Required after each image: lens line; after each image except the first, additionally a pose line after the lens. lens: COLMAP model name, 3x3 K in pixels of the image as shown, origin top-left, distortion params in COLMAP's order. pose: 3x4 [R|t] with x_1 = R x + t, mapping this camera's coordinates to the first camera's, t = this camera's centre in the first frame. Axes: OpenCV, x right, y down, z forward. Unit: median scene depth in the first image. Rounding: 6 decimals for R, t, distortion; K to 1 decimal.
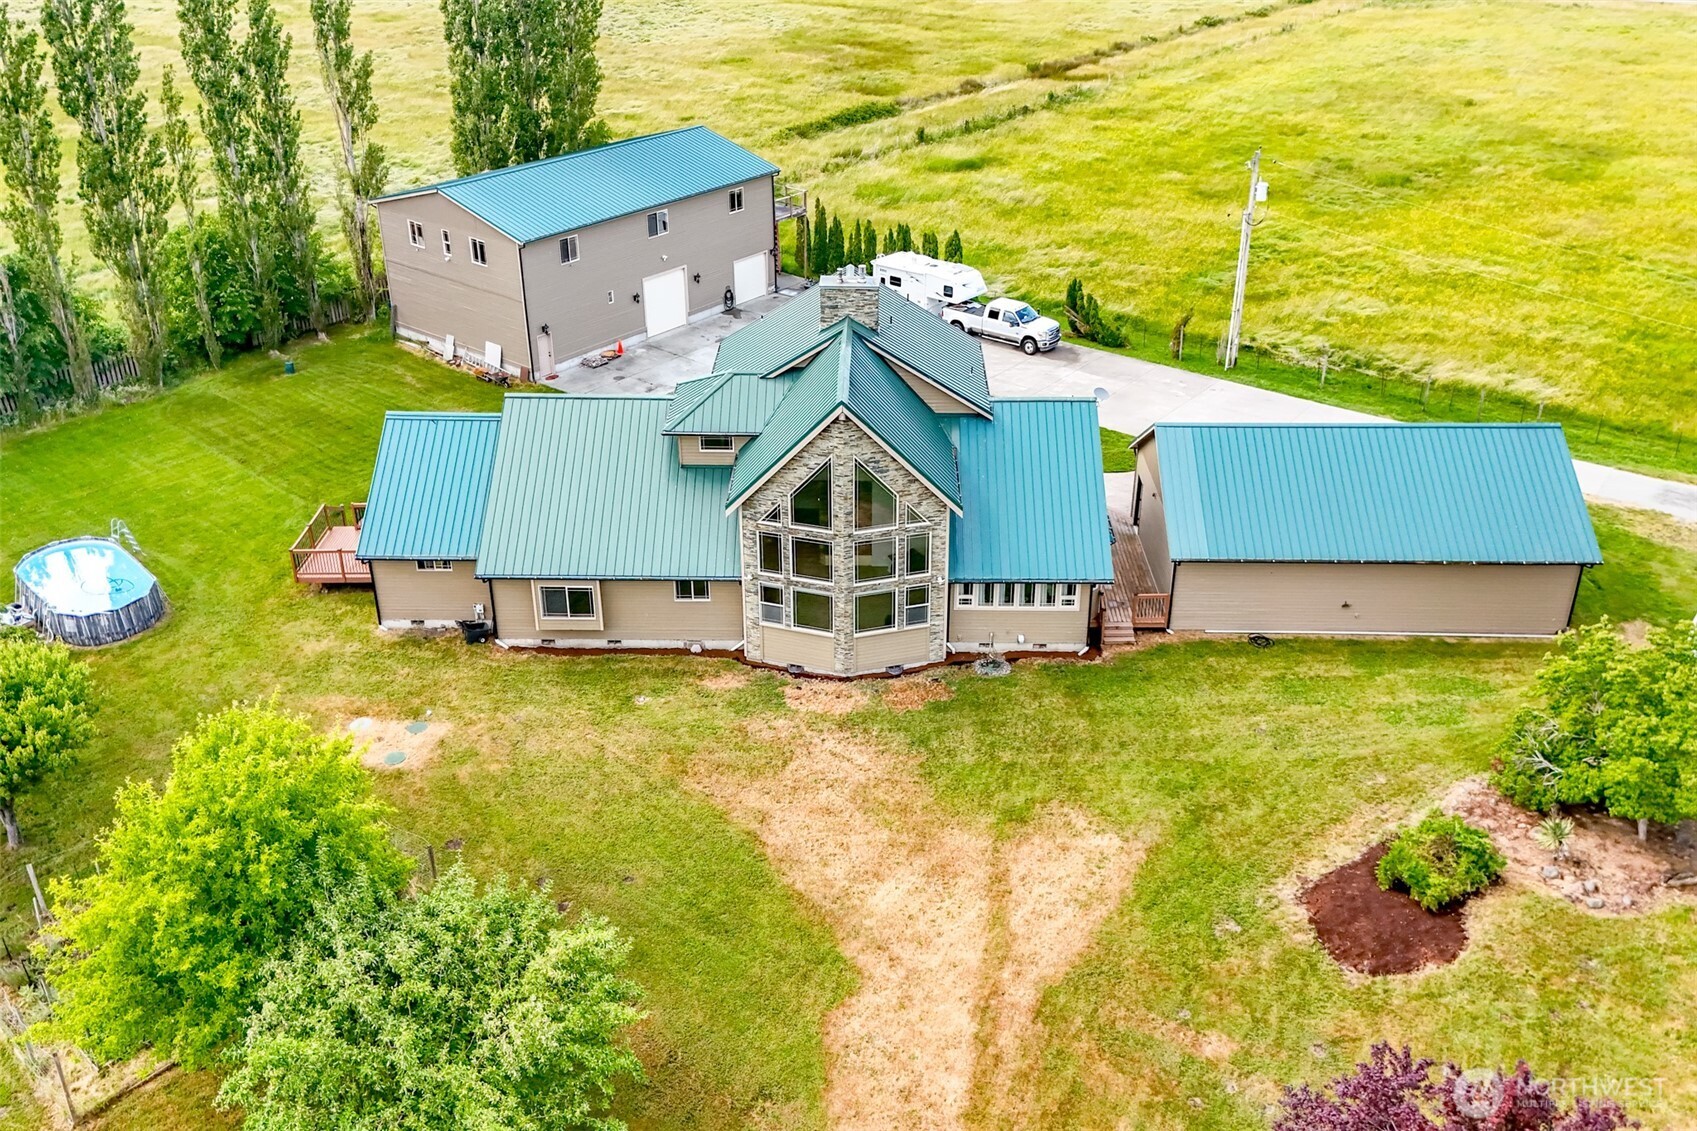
lens RADIAL K [[1431.3, 0, 787.8], [0, 1431.3, 565.6], [0, 0, 1]] dist [0.066427, -0.004247]
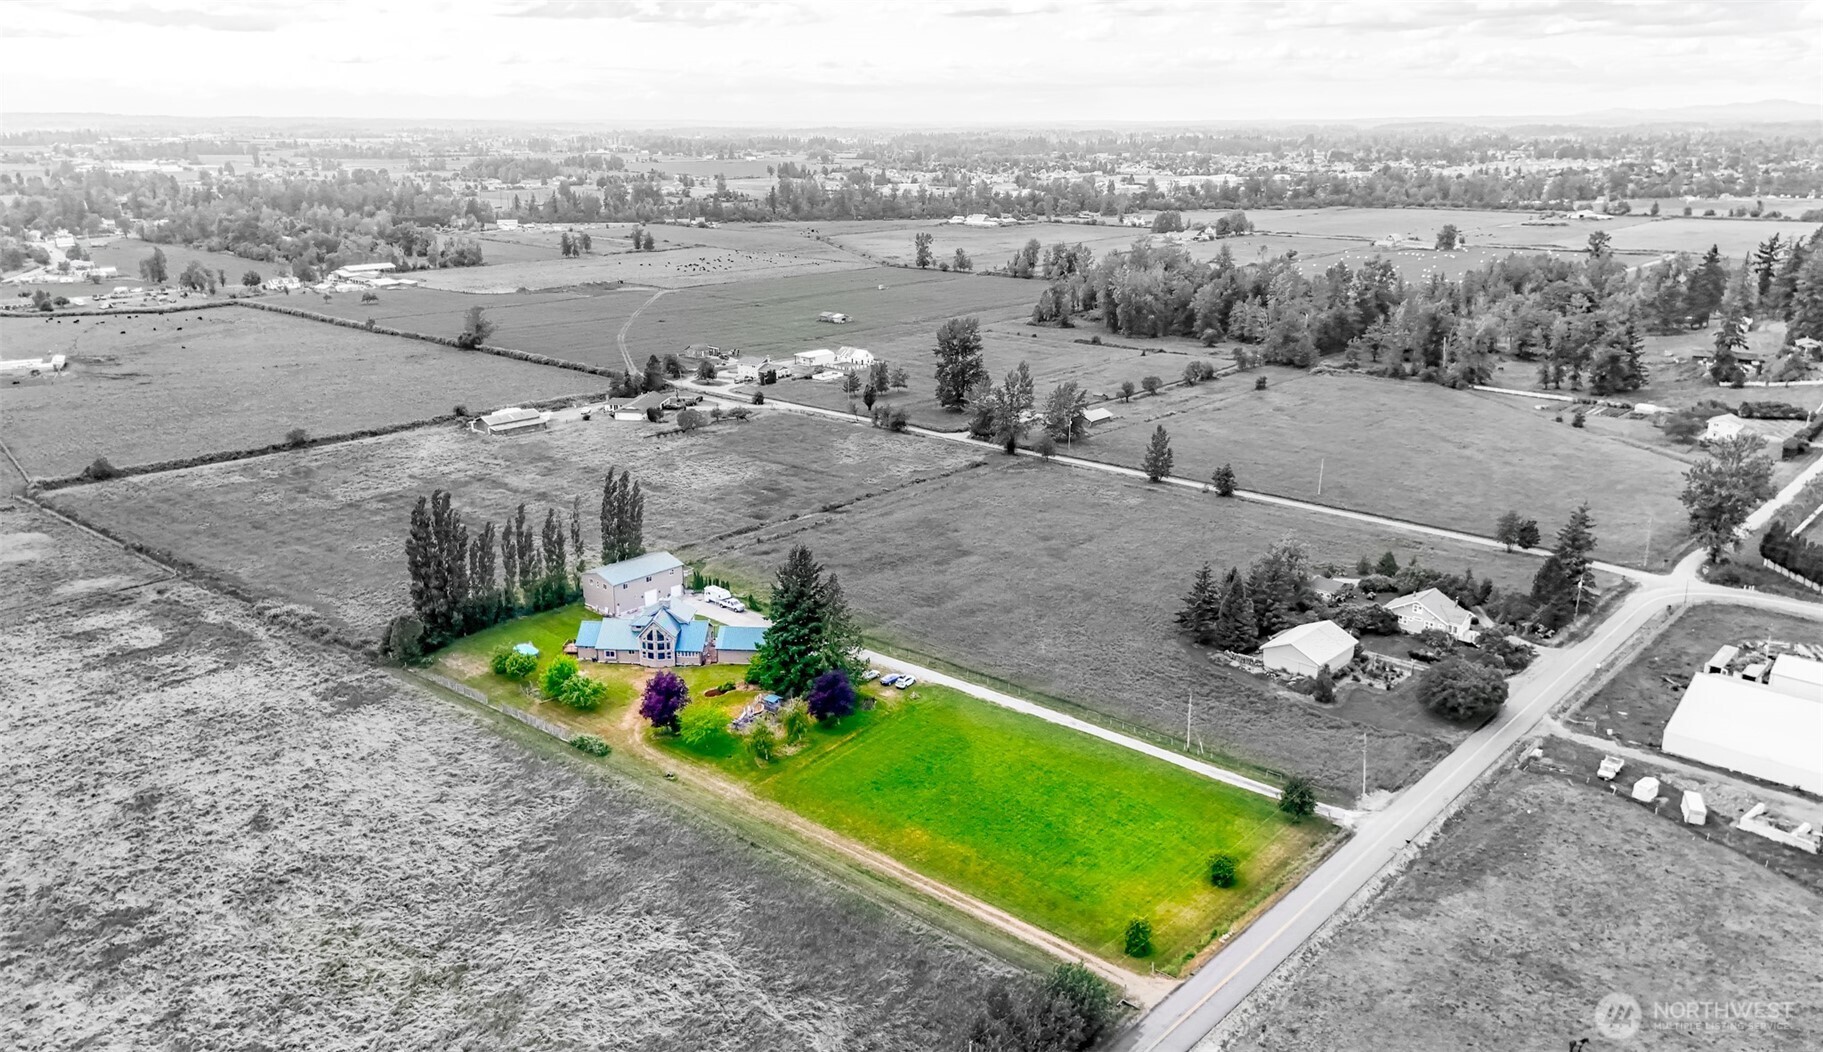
lens RADIAL K [[1327.2, 0, 911.5], [0, 1327.2, 526.0], [0, 0, 1]] dist [-0.000871, -0.001446]
pose [[0.999577, 0.017453, -0.023275, 0.765770], [-0.021776, 0.979388, -0.200810, 0.369535], [0.019290, 0.201232, 0.979354, -2.809659]]
